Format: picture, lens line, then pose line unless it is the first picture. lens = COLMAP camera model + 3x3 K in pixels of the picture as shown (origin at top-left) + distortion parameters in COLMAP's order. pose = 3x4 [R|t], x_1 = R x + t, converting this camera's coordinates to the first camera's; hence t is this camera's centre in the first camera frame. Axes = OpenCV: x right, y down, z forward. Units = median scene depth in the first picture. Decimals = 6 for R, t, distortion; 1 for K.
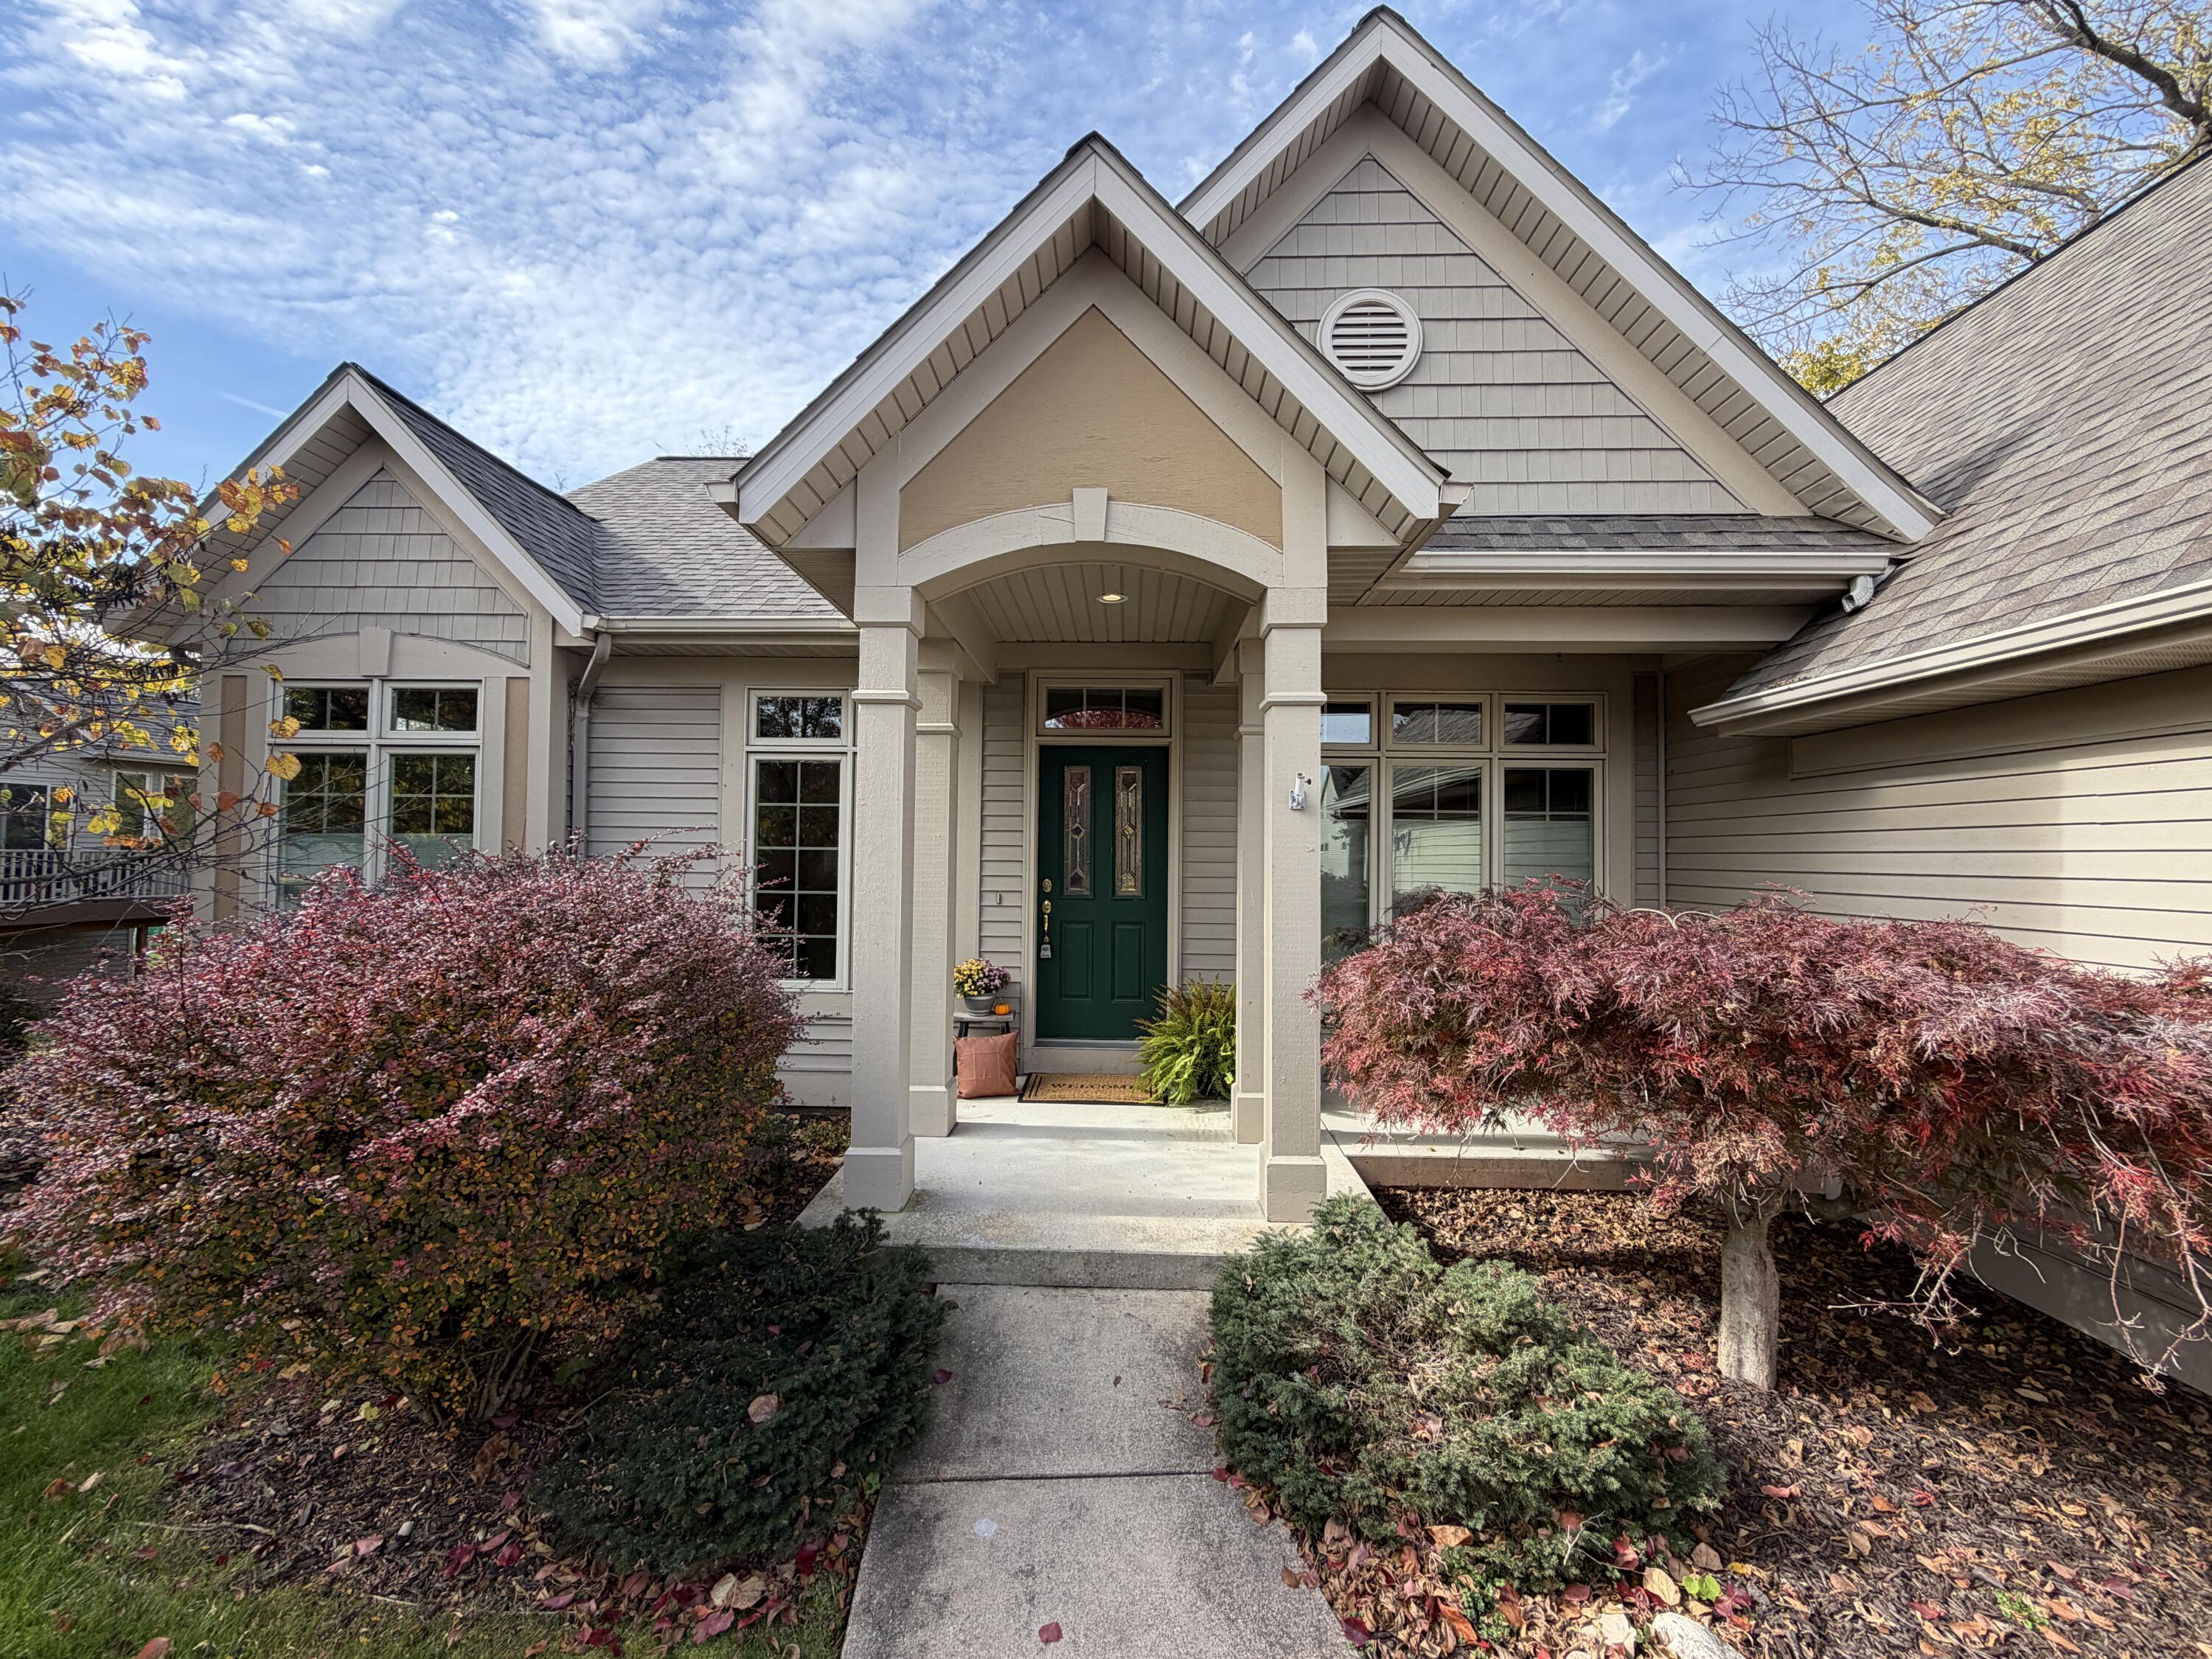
lens RADIAL K [[877.9, 0, 1096.5], [0, 877.9, 832.0], [0, 0, 1]] dist [0.000734, -0.000017]
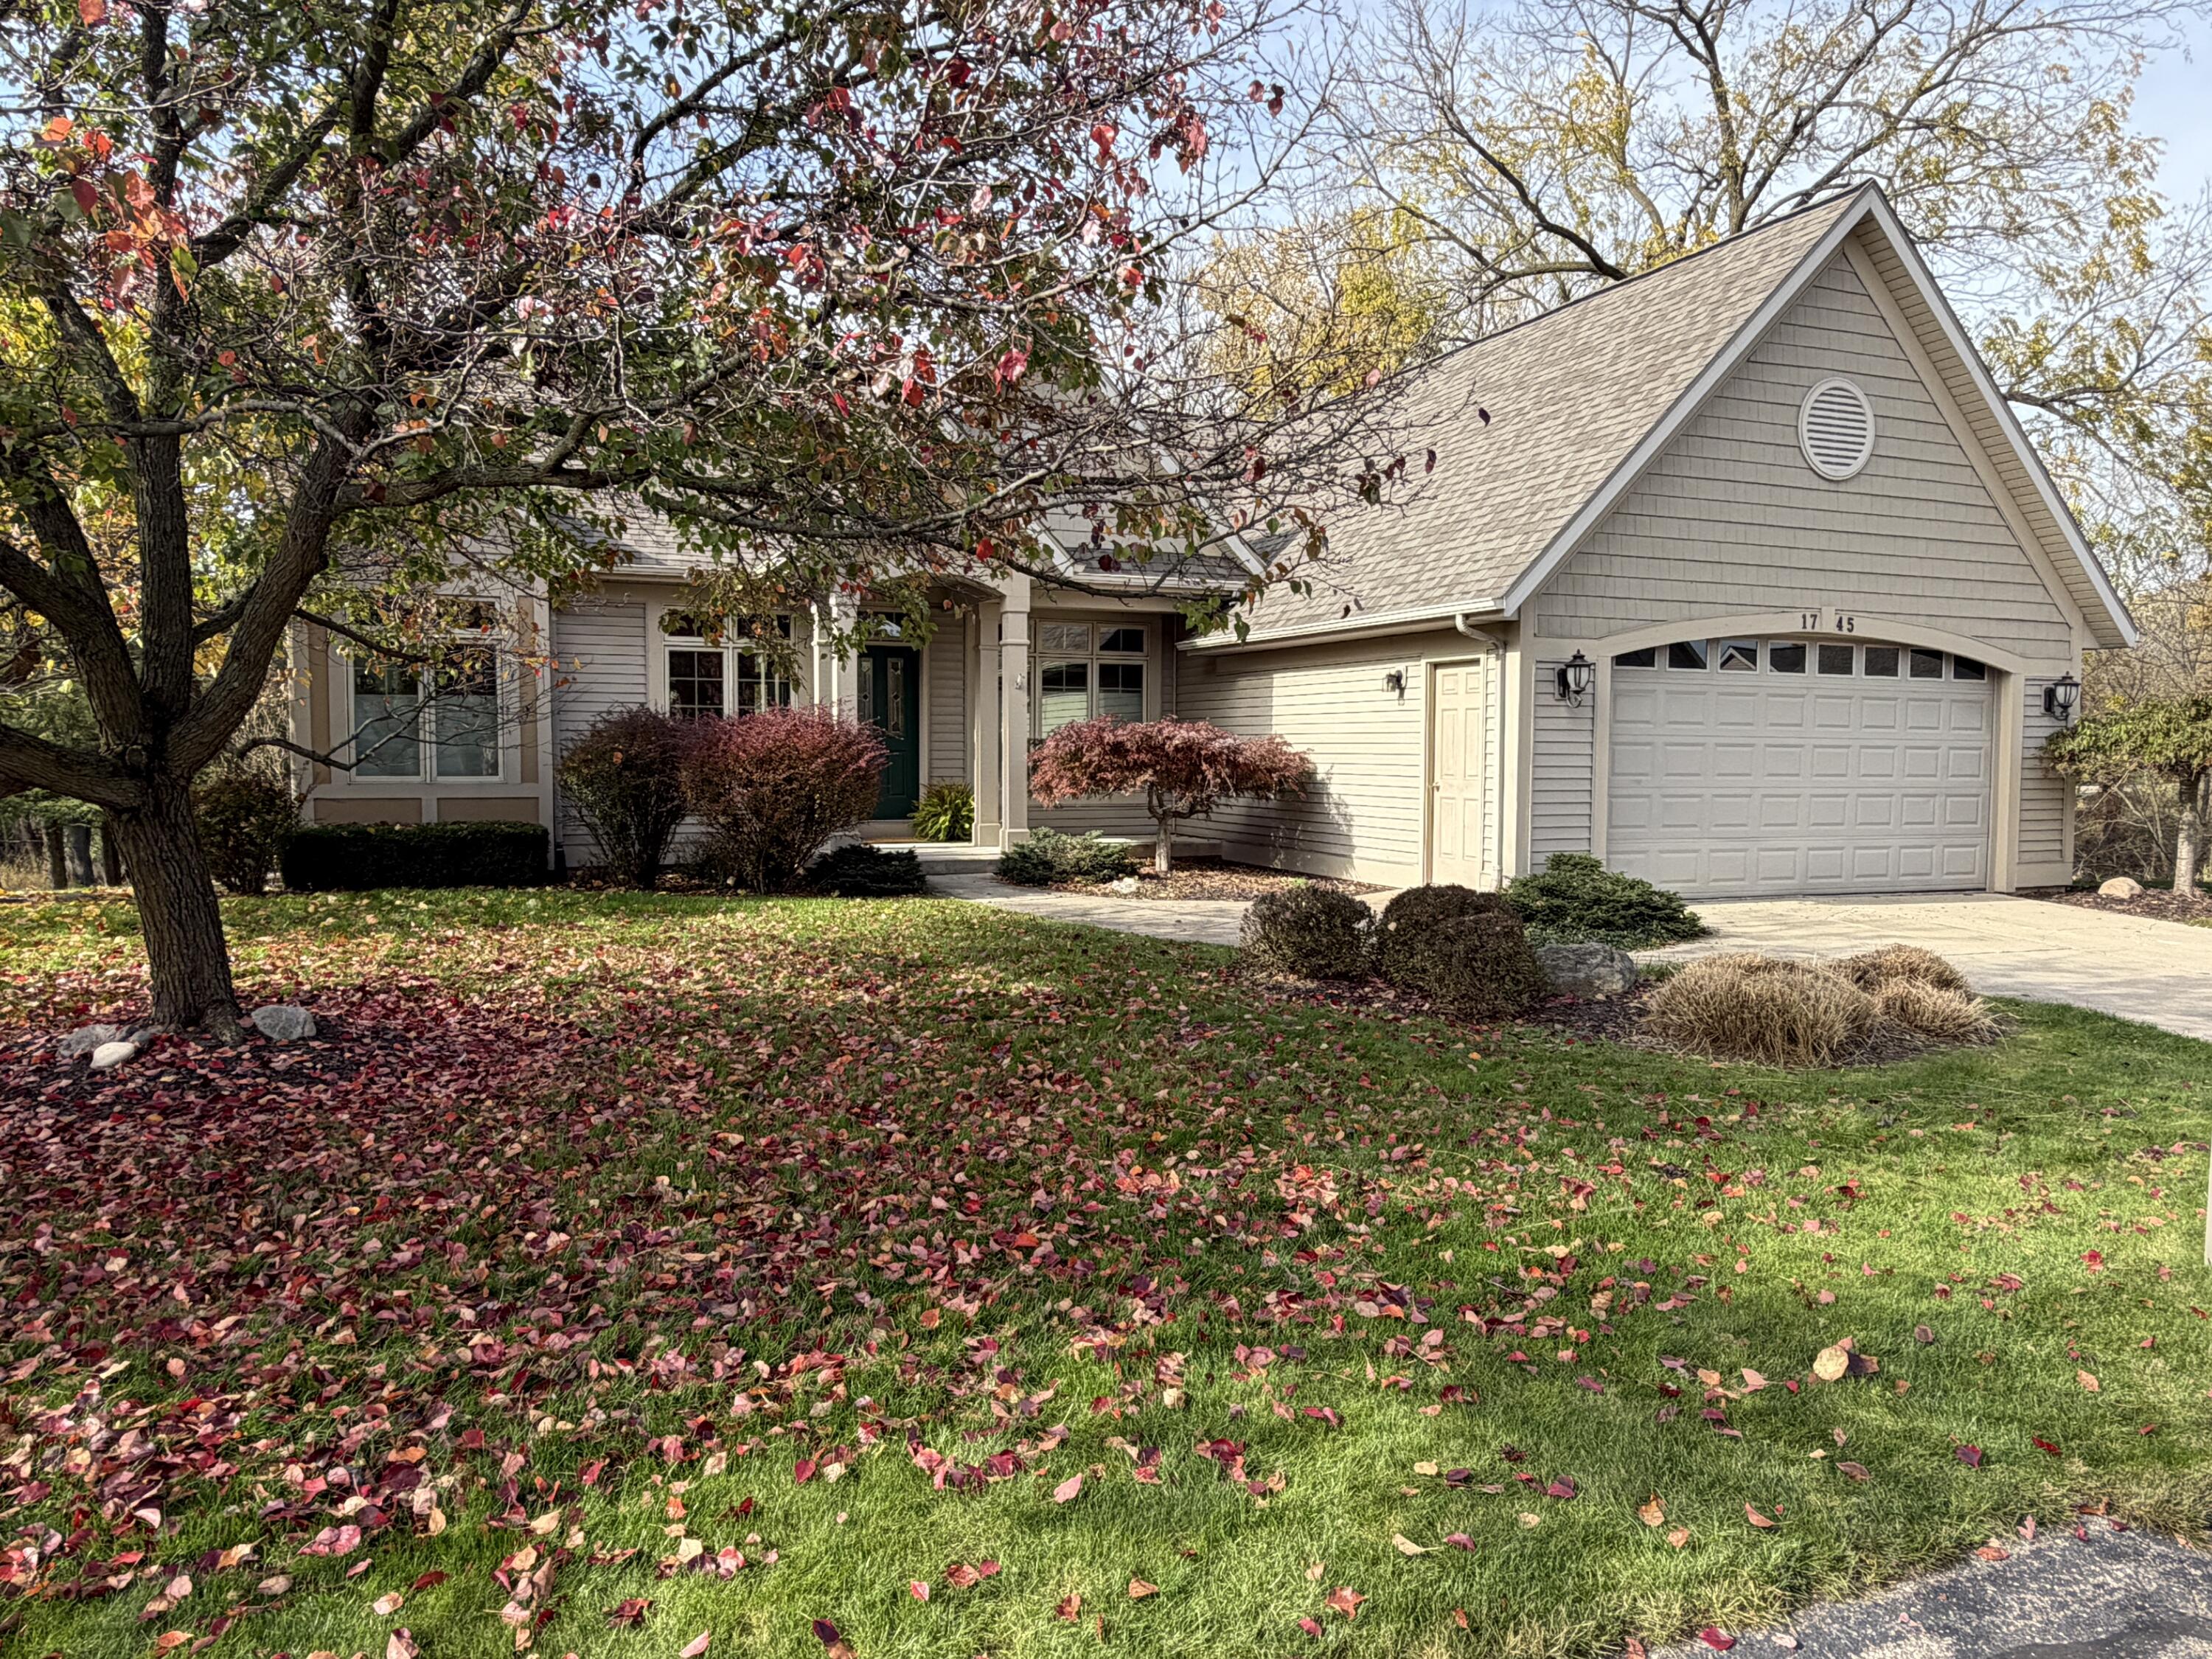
lens RADIAL K [[1523.0, 0, 1107.7], [0, 1523.0, 847.8], [0, 0, 1]] dist [-0.003750, -0.004090]
pose [[0.911376, -0.035102, 0.410075, -0.852161], [-0.004971, 0.995345, 0.096249, 0.004221], [-0.411545, -0.089758, 0.906959, -1.958076]]
